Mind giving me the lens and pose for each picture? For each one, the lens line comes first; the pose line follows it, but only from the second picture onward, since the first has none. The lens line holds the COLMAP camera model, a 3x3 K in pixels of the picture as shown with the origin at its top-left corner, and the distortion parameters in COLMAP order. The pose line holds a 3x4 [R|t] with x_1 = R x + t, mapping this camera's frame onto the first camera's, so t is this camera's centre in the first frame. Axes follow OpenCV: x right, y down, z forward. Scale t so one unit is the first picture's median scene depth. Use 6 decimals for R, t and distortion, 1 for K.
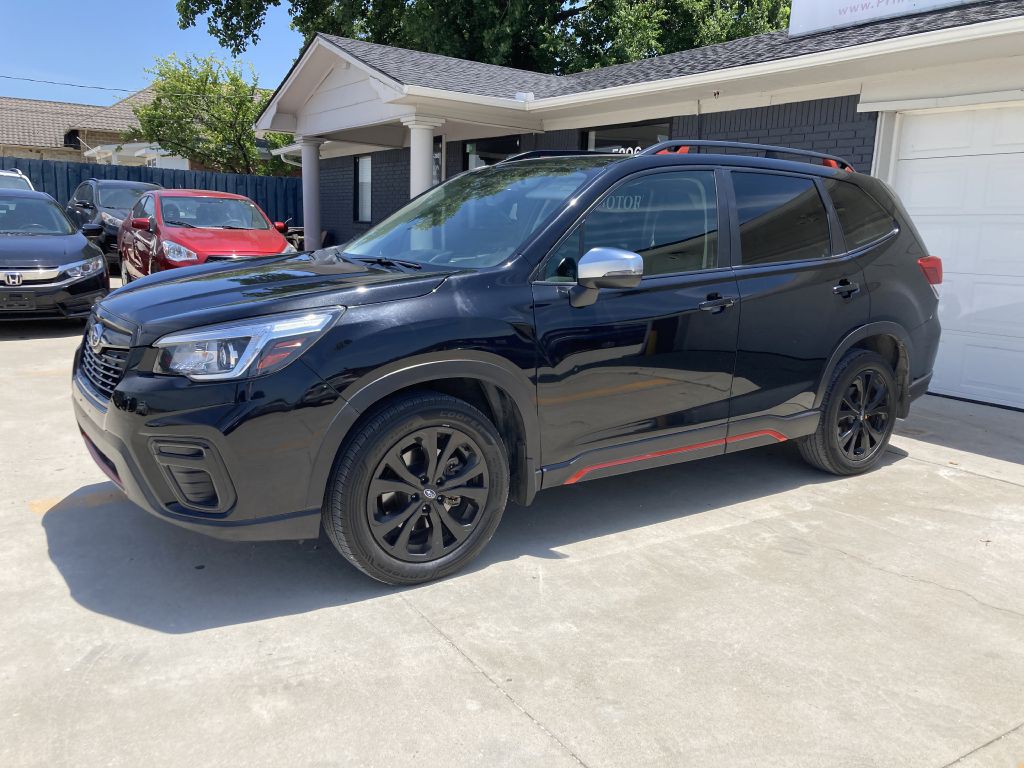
lens RADIAL K [[839.2, 0, 510.9], [0, 839.2, 381.4], [0, 0, 1]] dist [0.018285, -0.010421]
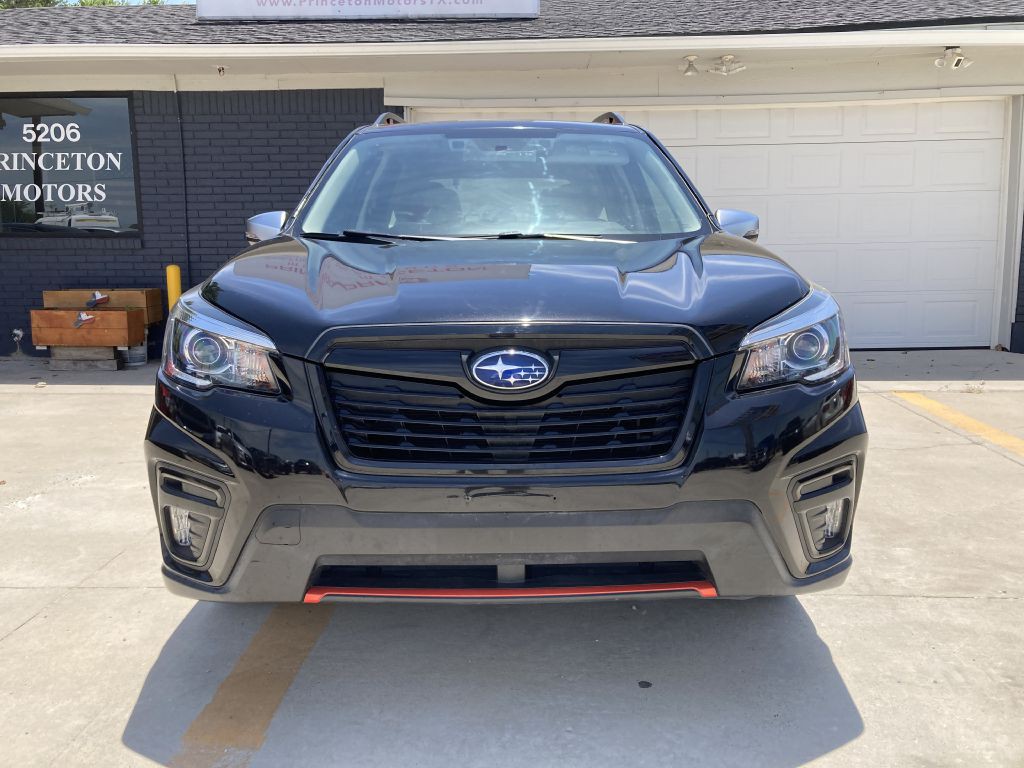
lens RADIAL K [[839.2, 0, 512.9], [0, 839.2, 370.7], [0, 0, 1]] dist [0.018285, -0.010421]
pose [[0.557505, -0.165084, 0.813594, -0.856511], [0.181775, 0.980522, 0.074396, -0.086405], [-0.810029, 0.106415, 0.576654, 0.614174]]
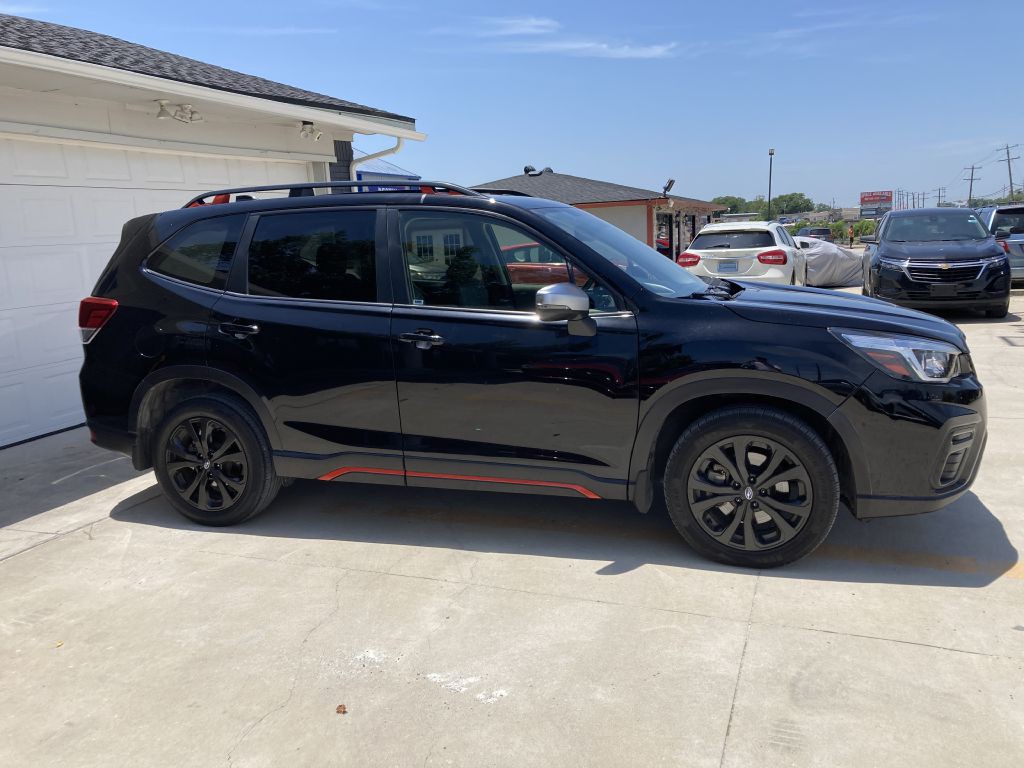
lens RADIAL K [[839.2, 0, 511.6], [0, 839.2, 385.0], [0, 0, 1]] dist [0.018285, -0.010421]
pose [[-0.604699, -0.151374, 0.781937, -0.983699], [0.168919, 0.935062, 0.311649, -0.460059], [-0.778335, 0.320538, -0.539861, 2.026363]]
